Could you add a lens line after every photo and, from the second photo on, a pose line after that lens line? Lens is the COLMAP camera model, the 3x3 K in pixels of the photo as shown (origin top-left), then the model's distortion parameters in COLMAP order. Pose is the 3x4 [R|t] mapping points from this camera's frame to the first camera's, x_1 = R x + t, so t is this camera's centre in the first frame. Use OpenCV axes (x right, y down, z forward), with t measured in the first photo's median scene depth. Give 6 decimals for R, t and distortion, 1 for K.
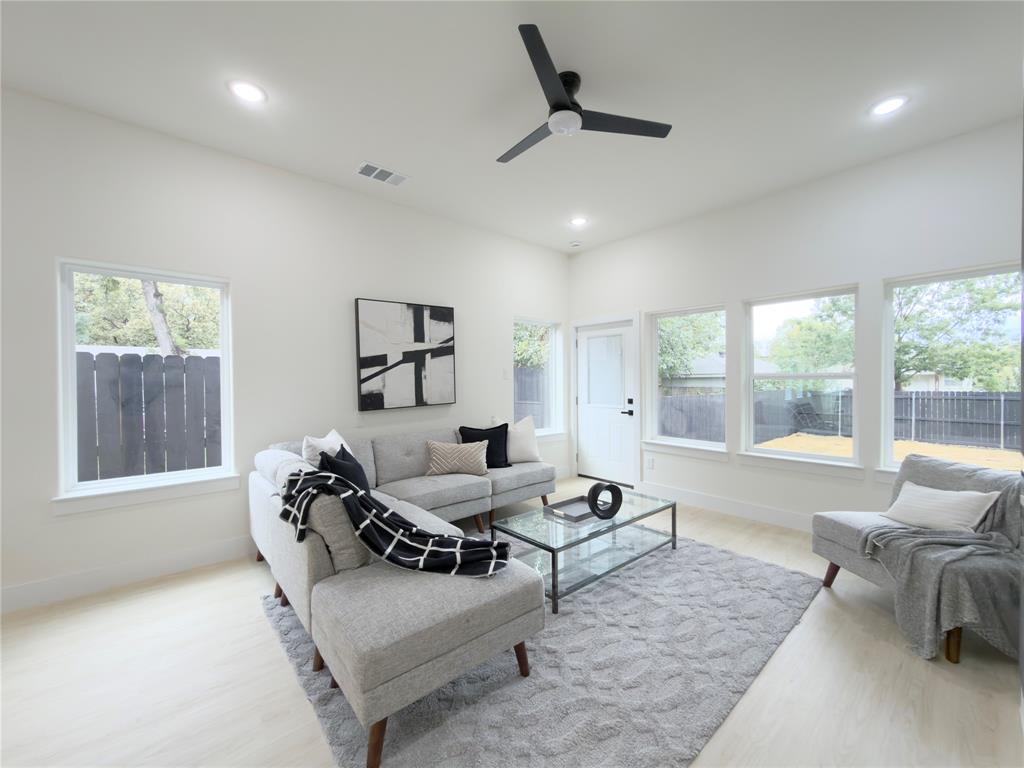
lens RADIAL K [[408.7, 0, 514.4], [0, 408.7, 384.2], [0, 0, 1]] dist [-0.000039, 0.000100]
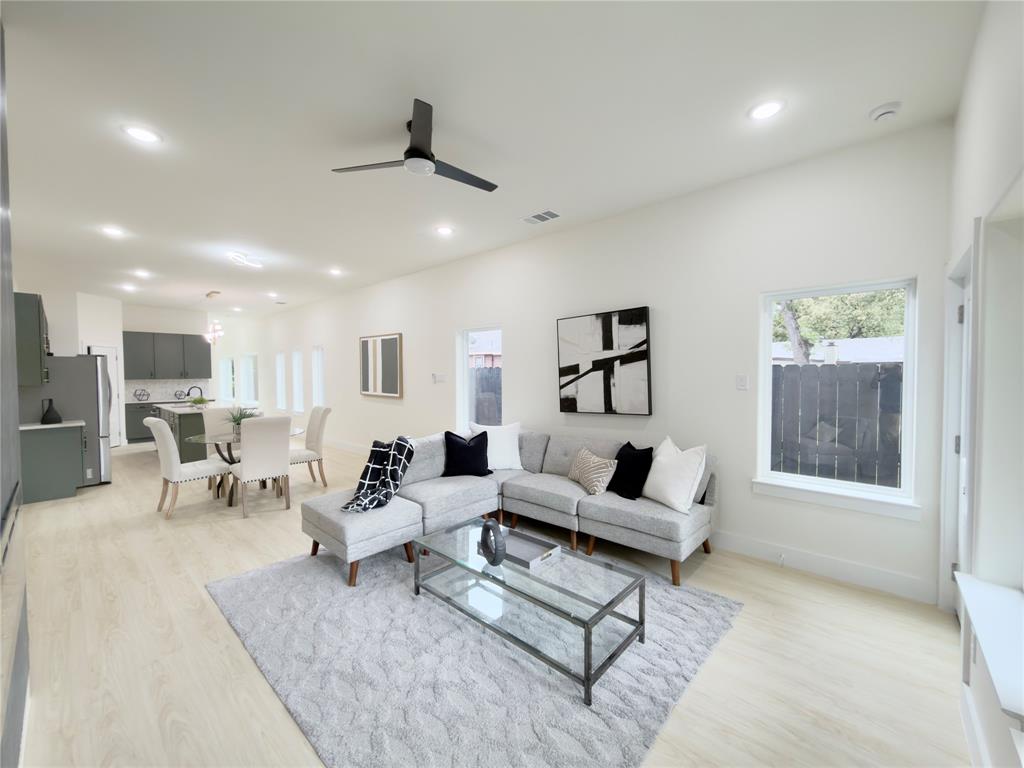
lens RADIAL K [[408.7, 0, 514.4], [0, 408.7, 384.2], [0, 0, 1]] dist [-0.000039, 0.000100]
pose [[0.116253, 0.034267, -0.992628, 0.741139], [-0.004713, 0.999412, 0.033949, -0.051919], [0.993208, 0.000731, 0.116346, 0.658432]]
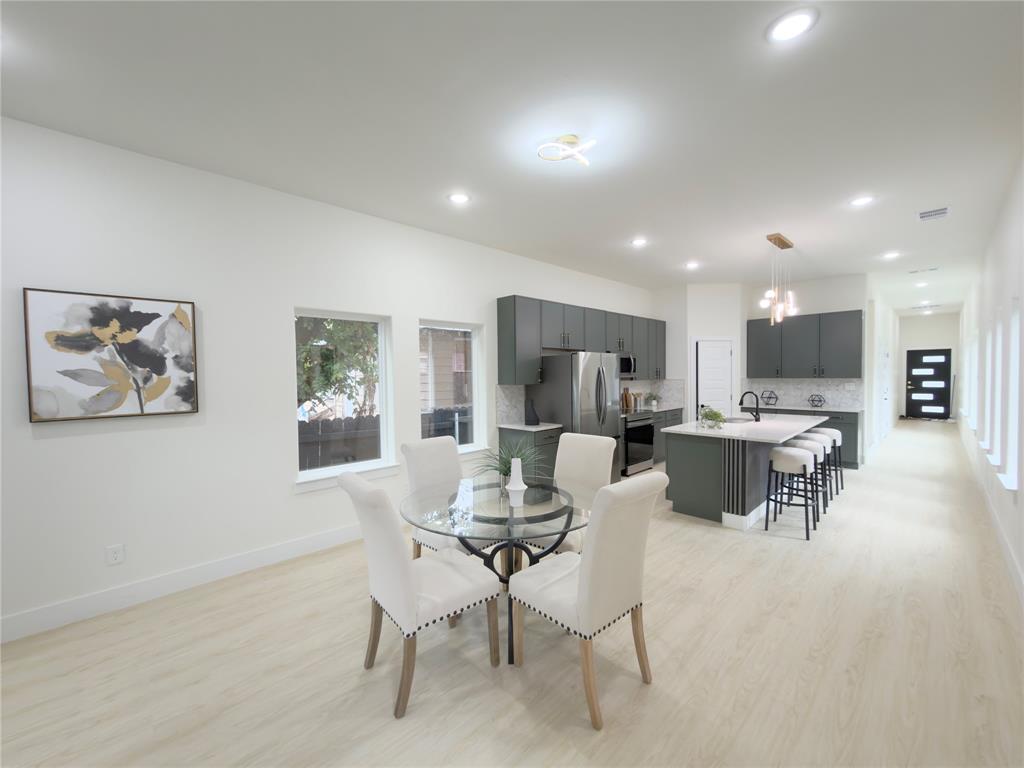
lens RADIAL K [[408.7, 0, 514.4], [0, 408.7, 384.2], [0, 0, 1]] dist [-0.000039, 0.000100]
pose [[-0.998664, 0.017164, -0.048744, -0.541976], [0.015334, 0.999173, 0.037665, -0.050442], [0.049351, 0.036867, -0.998101, 0.614929]]
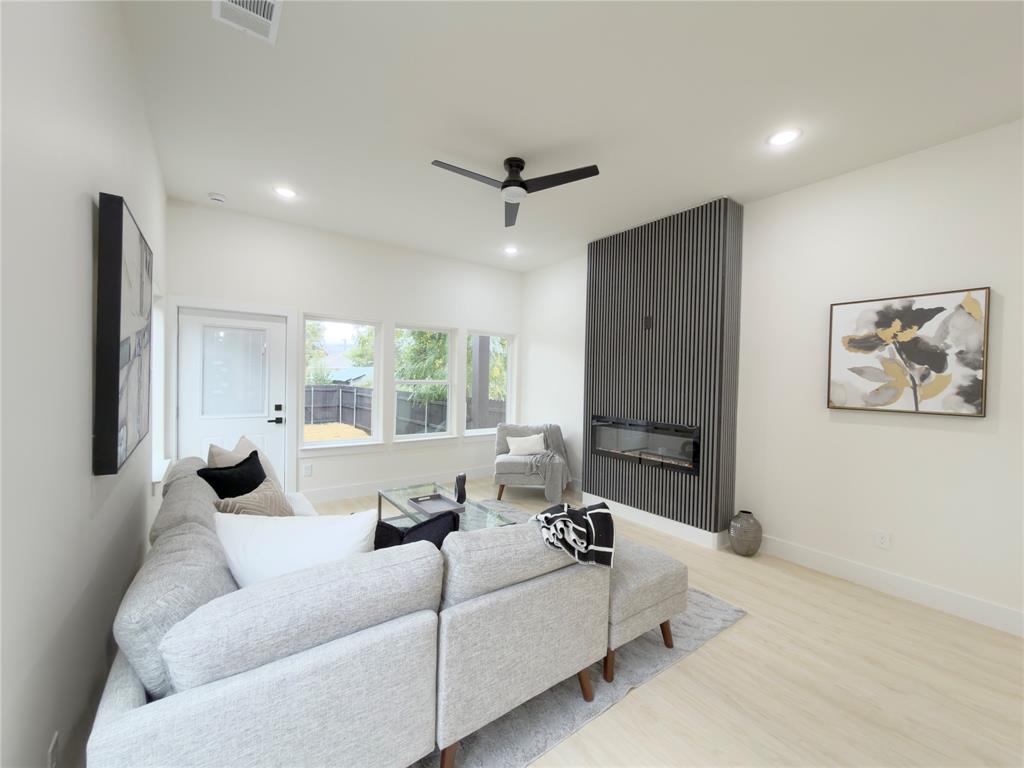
lens RADIAL K [[408.7, 0, 514.4], [0, 408.7, 384.2], [0, 0, 1]] dist [-0.000039, 0.000100]
pose [[0.071931, -0.010178, 0.997358, -0.676300], [-0.011888, 0.999868, 0.011061, -0.029443], [-0.997339, -0.012653, 0.071801, 0.521080]]
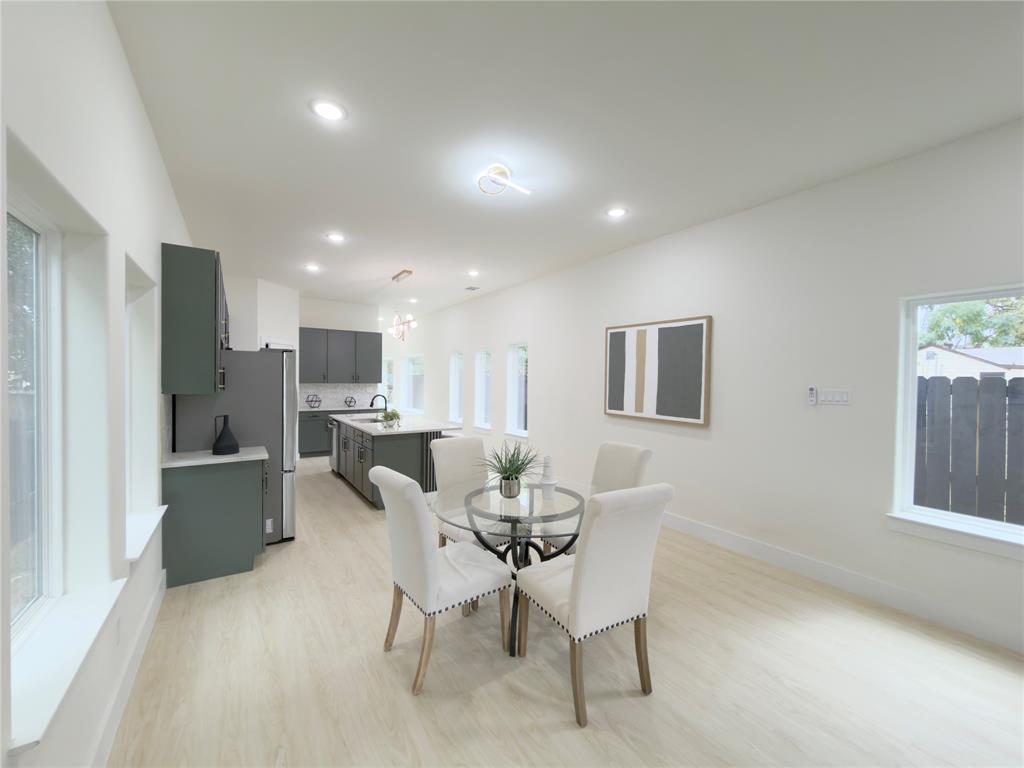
lens RADIAL K [[408.7, 0, 514.4], [0, 408.7, 384.2], [0, 0, 1]] dist [-0.000039, 0.000100]
pose [[-0.126663, 0.017604, -0.991790, 0.071600], [-0.021653, 0.999555, 0.020507, -0.047943], [0.991709, 0.024073, -0.126225, 0.067021]]
